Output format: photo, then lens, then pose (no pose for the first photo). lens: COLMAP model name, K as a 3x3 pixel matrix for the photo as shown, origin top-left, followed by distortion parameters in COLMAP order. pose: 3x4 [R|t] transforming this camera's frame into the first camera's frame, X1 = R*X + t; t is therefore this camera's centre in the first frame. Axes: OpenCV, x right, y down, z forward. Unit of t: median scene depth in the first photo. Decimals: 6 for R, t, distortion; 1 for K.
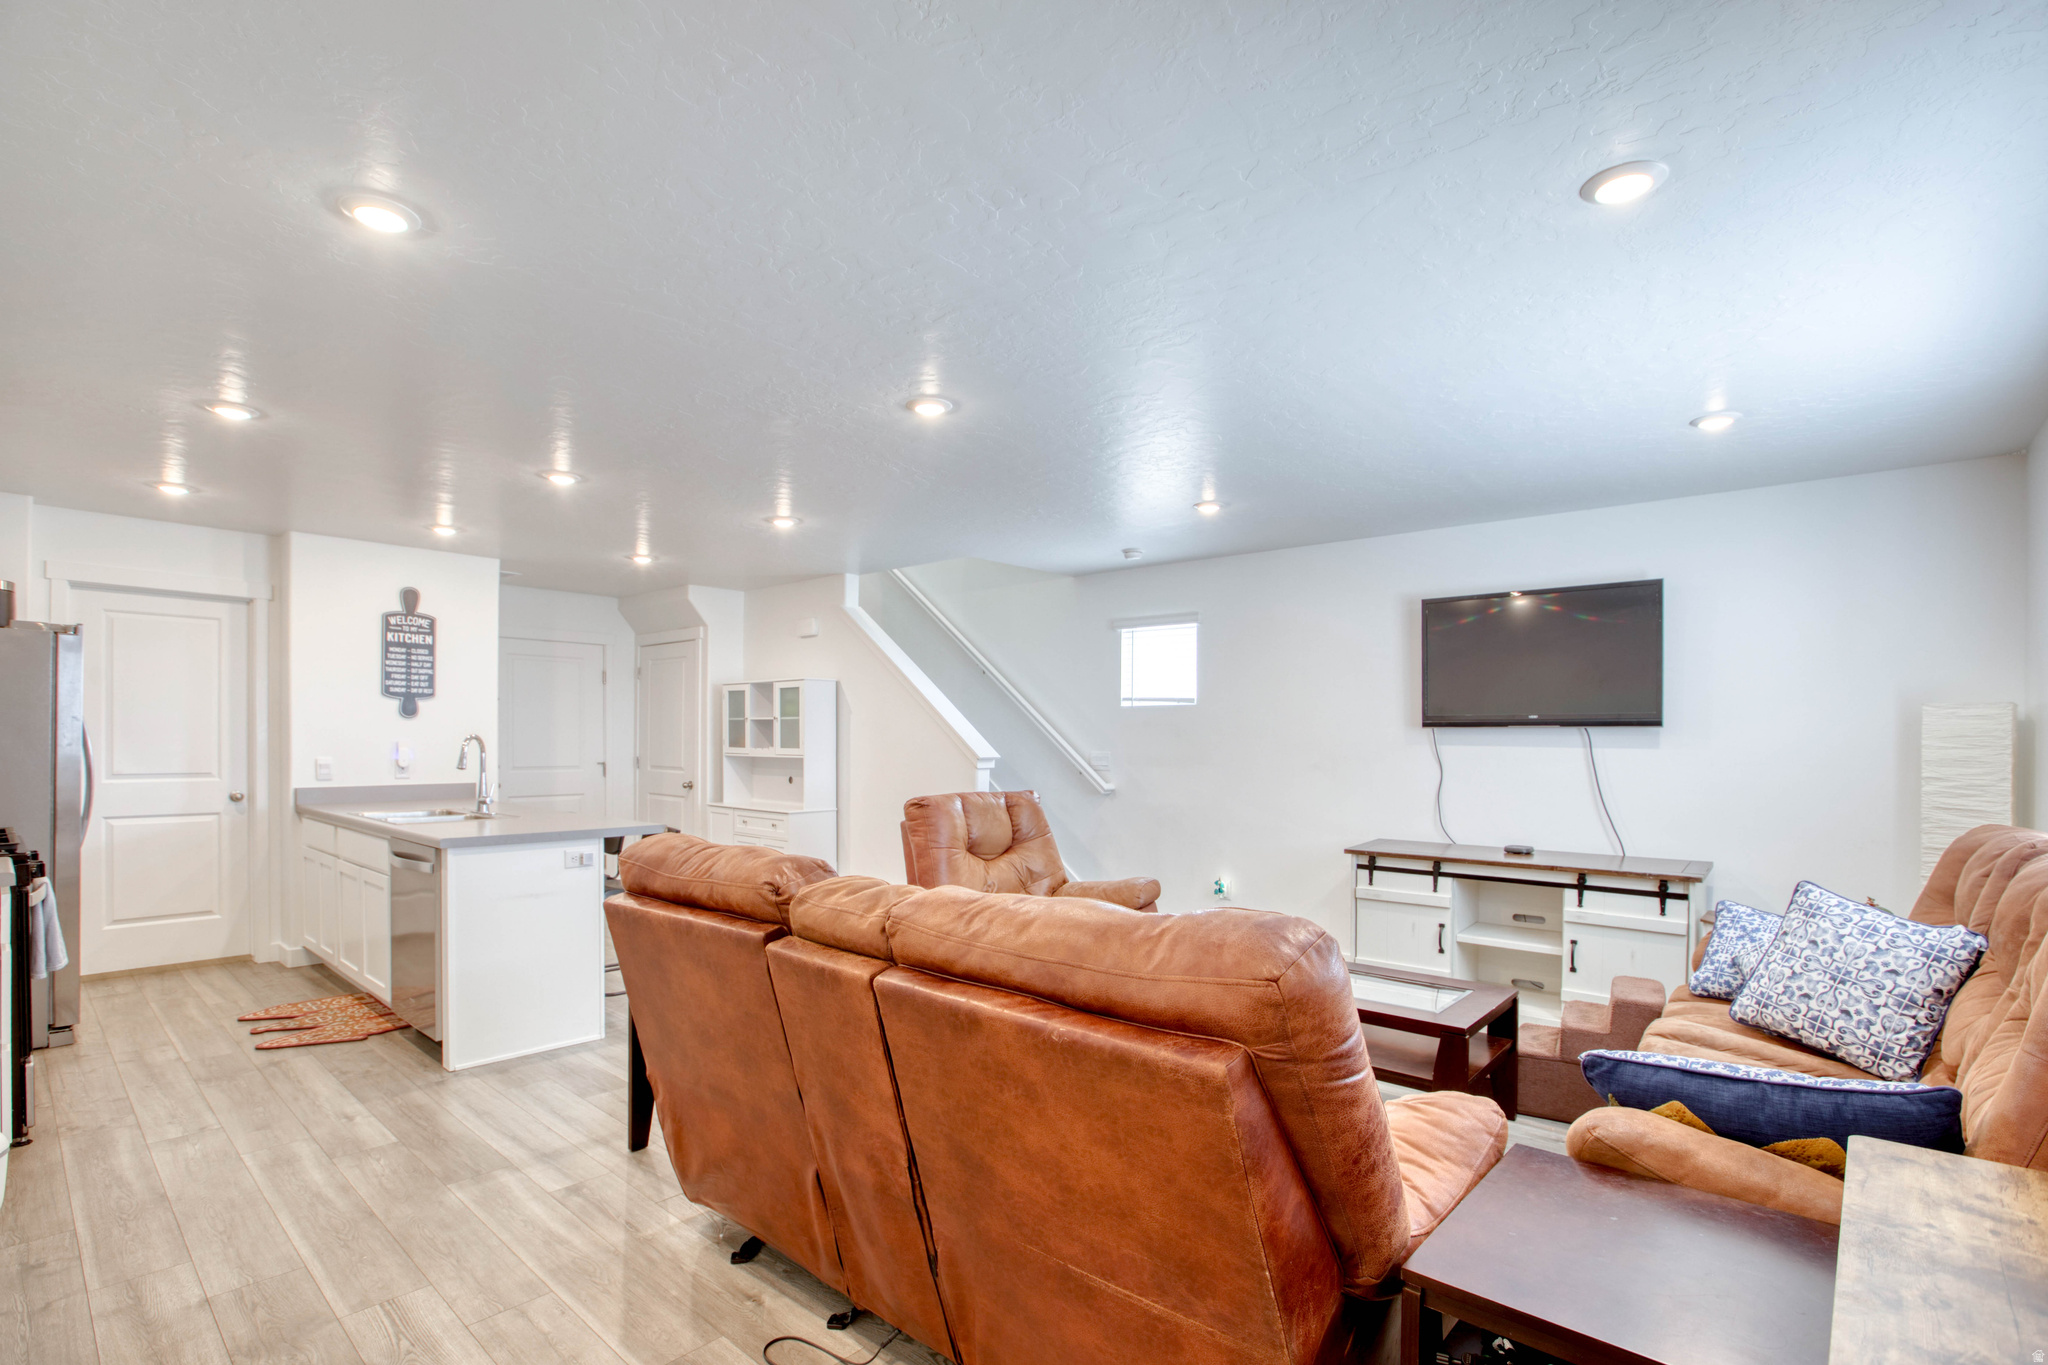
lens RADIAL K [[961.7, 0, 1016.8], [0, 961.7, 746.3], [0, 0, 1]] dist [-0.050262, 0.020423]
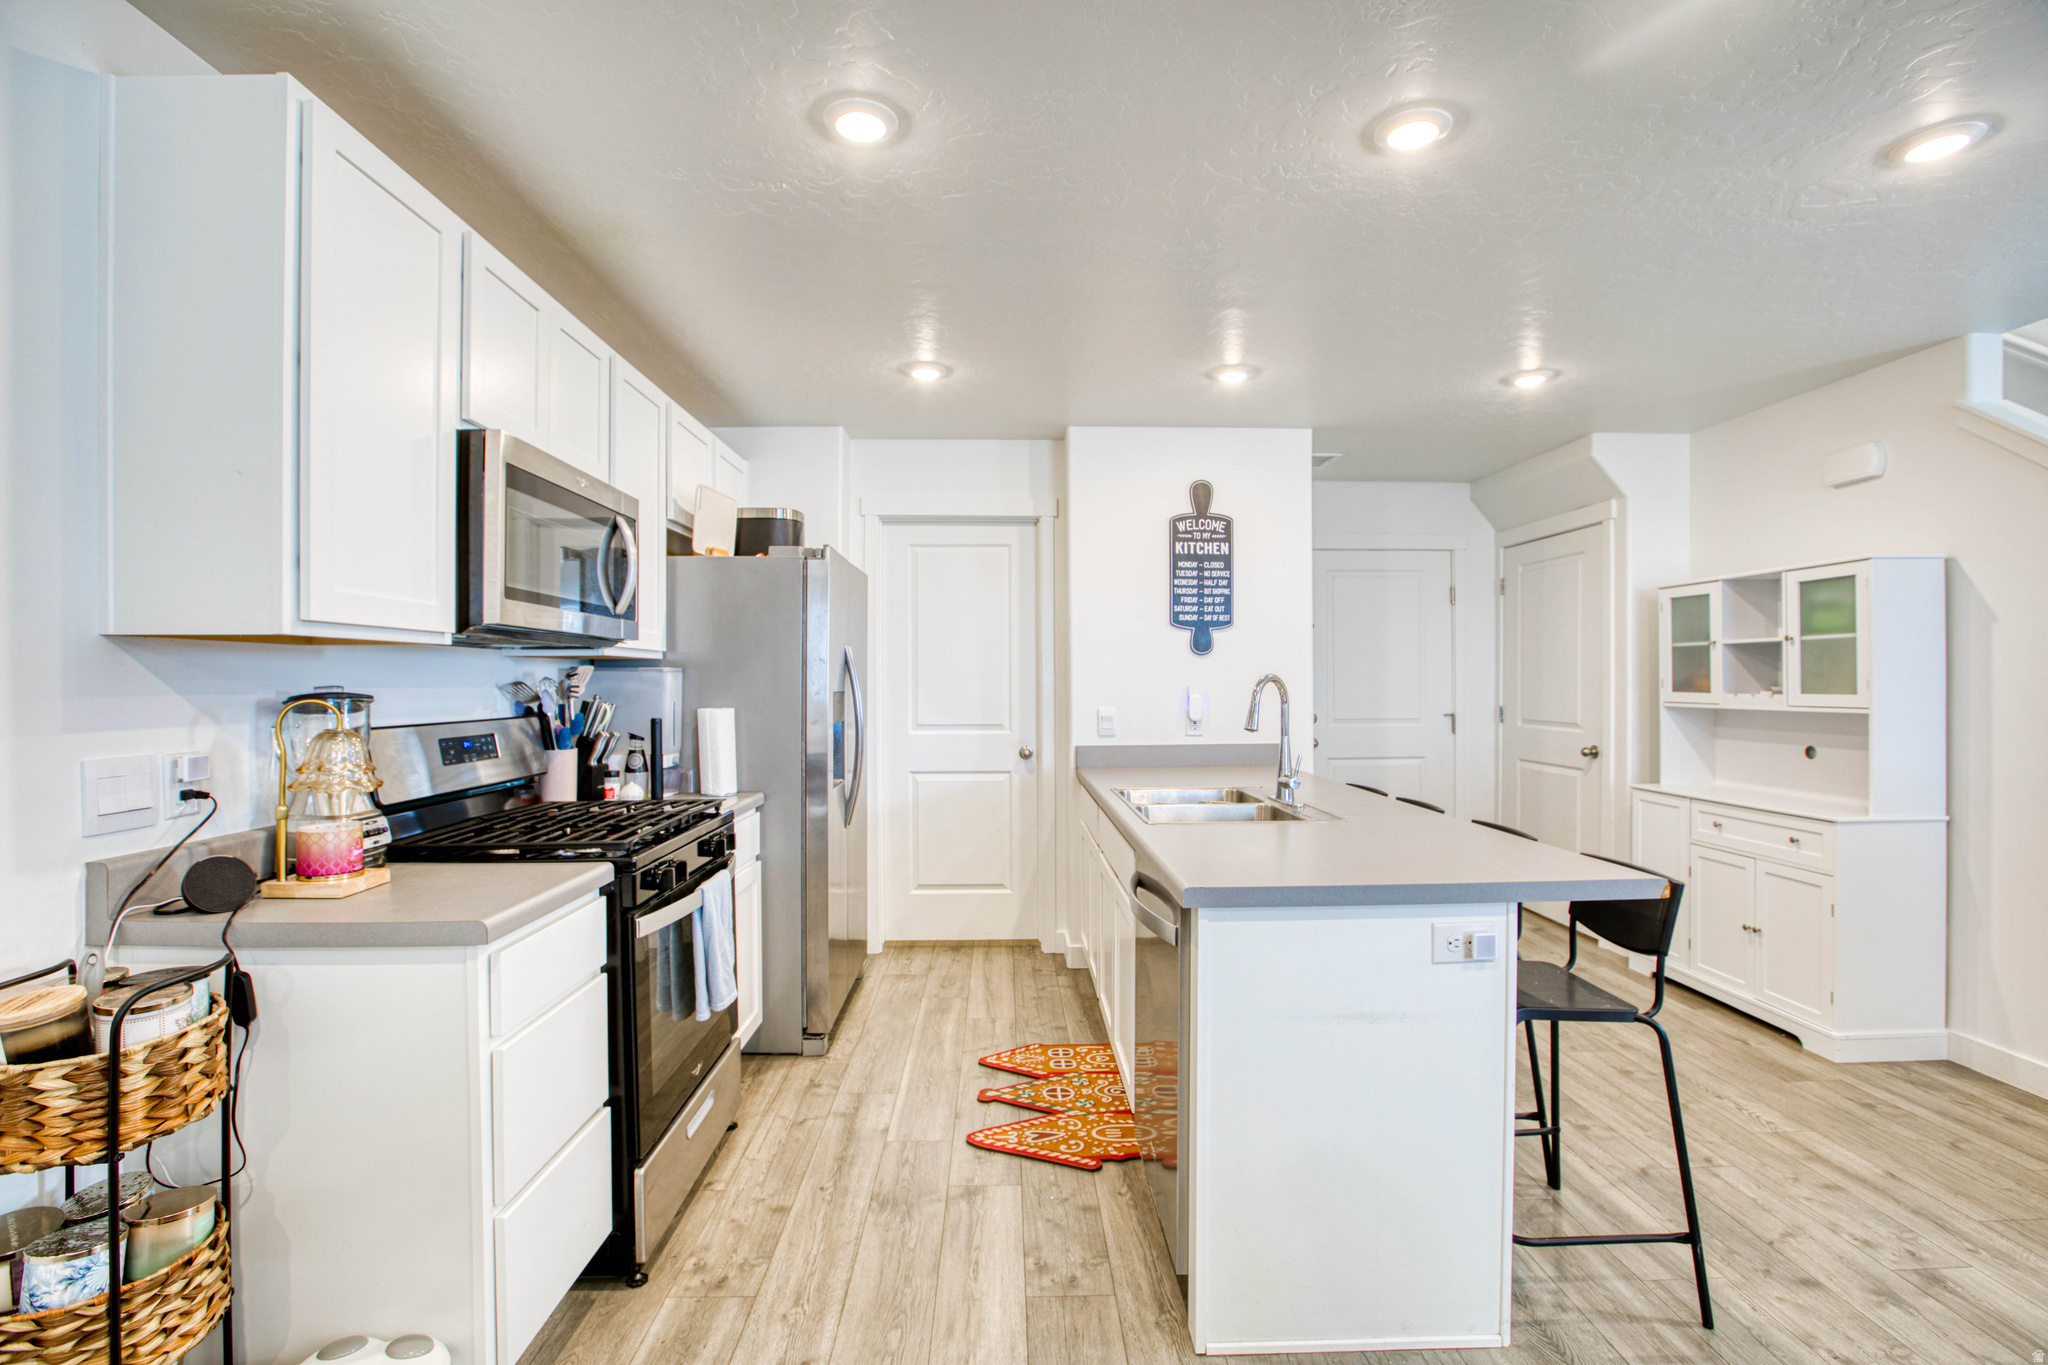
lens RADIAL K [[931.8, 0, 1023.4], [0, 931.8, 685.4], [0, 0, 1]] dist [-0.055375, 0.018714]
pose [[0.685181, -0.005428, -0.728352, -0.233566], [0.003102, 0.999985, -0.004534, -0.003166], [0.728366, 0.000847, 0.685188, 0.449701]]
